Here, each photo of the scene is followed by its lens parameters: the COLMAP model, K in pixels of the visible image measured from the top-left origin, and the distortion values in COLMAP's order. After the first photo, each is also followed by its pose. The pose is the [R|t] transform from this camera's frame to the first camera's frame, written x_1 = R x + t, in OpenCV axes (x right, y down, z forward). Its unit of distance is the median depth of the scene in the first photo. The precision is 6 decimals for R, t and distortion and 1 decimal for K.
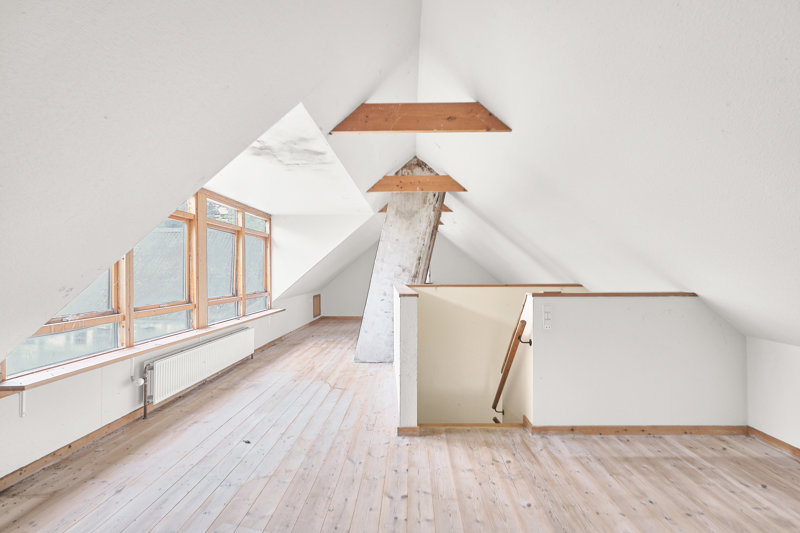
lens RADIAL K [[391.4, 0, 400.0], [0, 391.4, 266.5], [0, 0, 1]] dist [-0.001724, 0.000023]
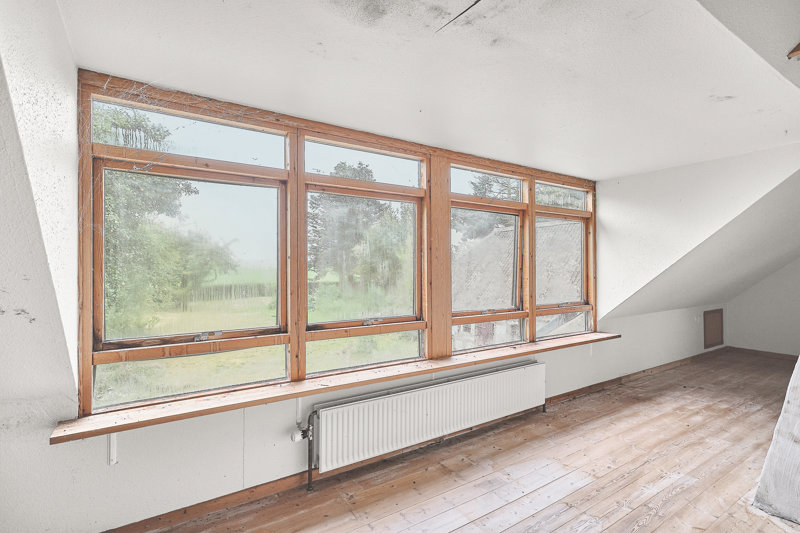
lens RADIAL K [[384.5, 0, 400.3], [0, 384.5, 274.1], [0, 0, 1]] dist [0.002766, 0.000745]
pose [[0.567698, -0.008745, -0.823190, -0.002297], [0.023105, 0.999719, 0.005314, 0.007231], [0.822912, -0.022037, 0.567741, 0.473042]]
